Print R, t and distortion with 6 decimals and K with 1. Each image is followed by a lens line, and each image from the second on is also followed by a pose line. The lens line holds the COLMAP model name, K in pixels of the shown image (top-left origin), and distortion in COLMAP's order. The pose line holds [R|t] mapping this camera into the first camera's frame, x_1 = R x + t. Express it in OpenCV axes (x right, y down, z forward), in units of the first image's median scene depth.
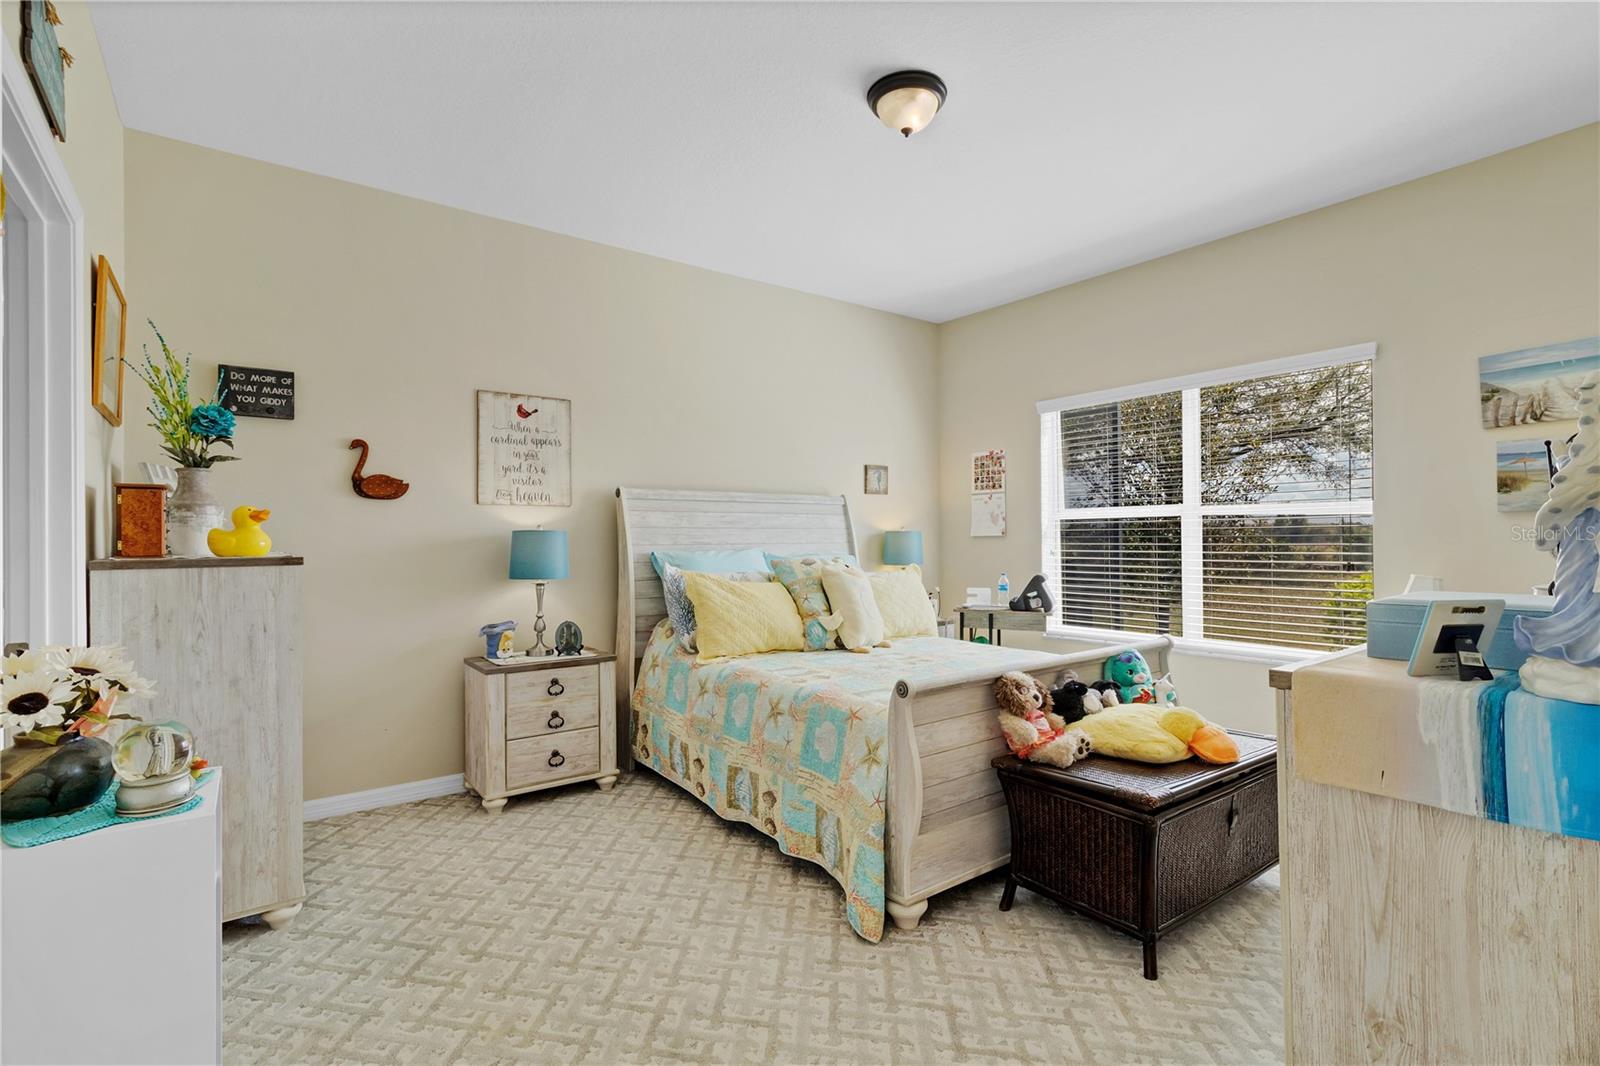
lens RADIAL K [[747.5, 0, 810.3], [0, 747.5, 522.4], [0, 0, 1]] dist [0.001443, 0.000446]
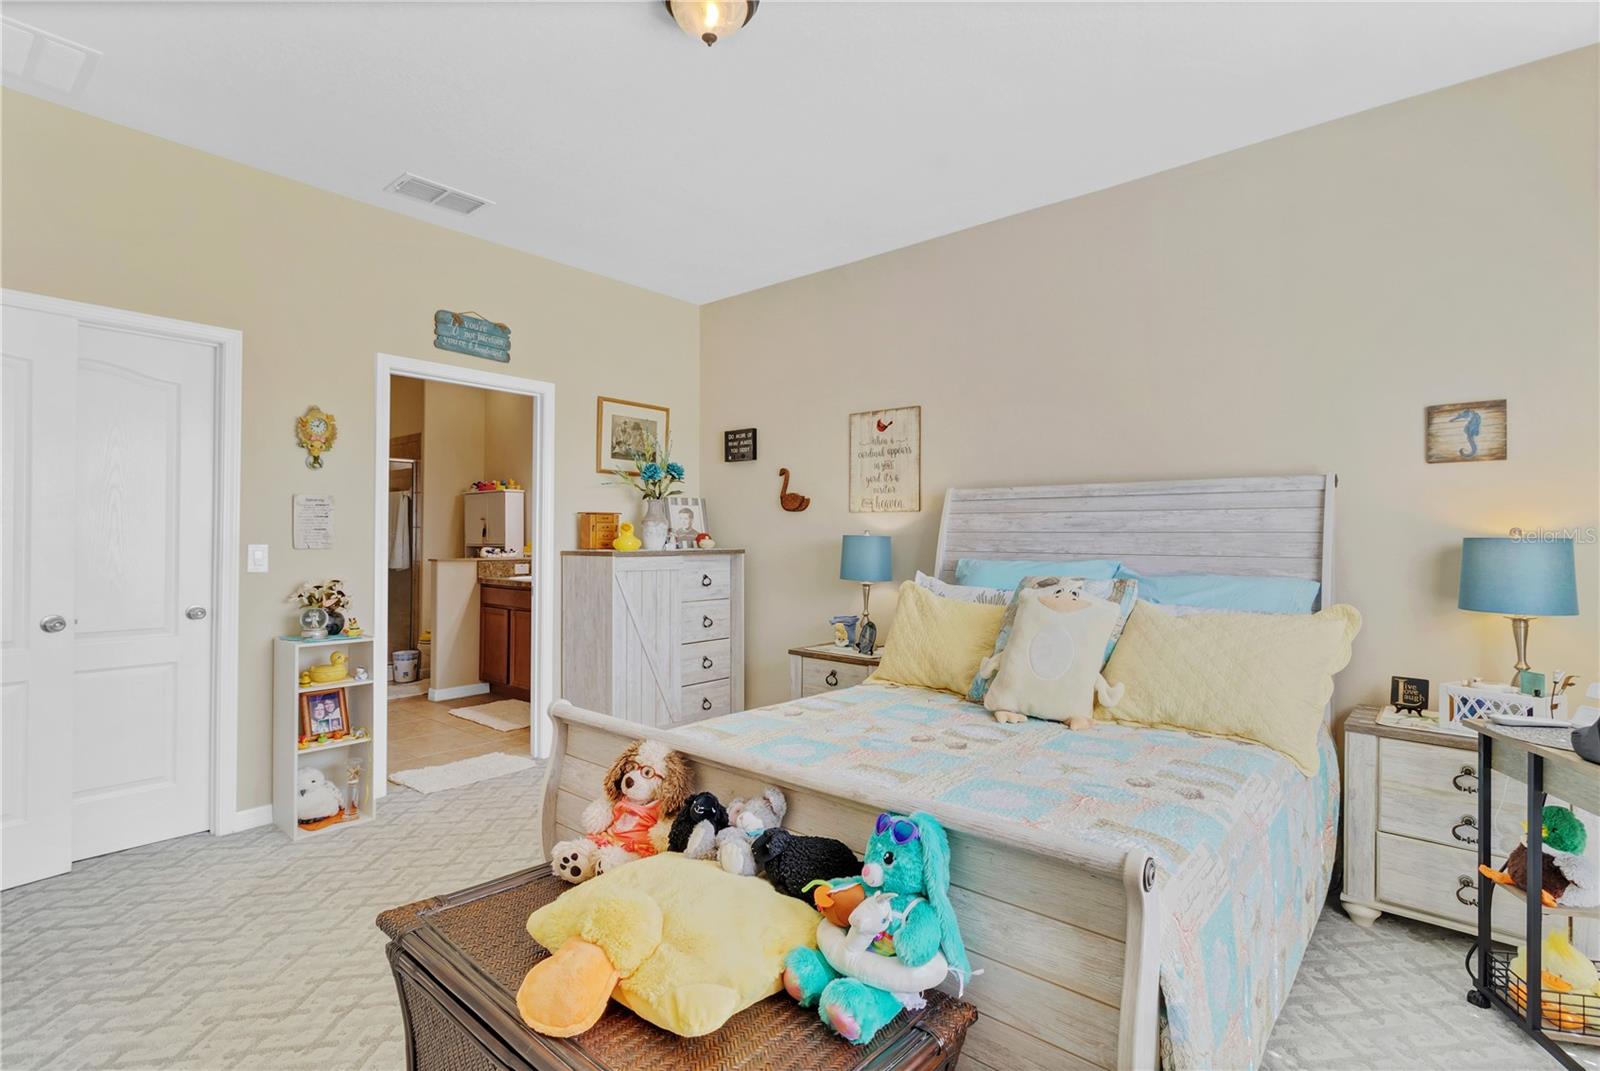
lens RADIAL K [[747.5, 0, 810.3], [0, 747.5, 524.9], [0, 0, 1]] dist [0.001443, 0.000446]
pose [[0.218453, -0.013812, -0.975750, 0.644656], [0.007811, 0.999893, -0.012404, 0.008455], [0.975816, -0.004912, 0.218538, 0.654011]]
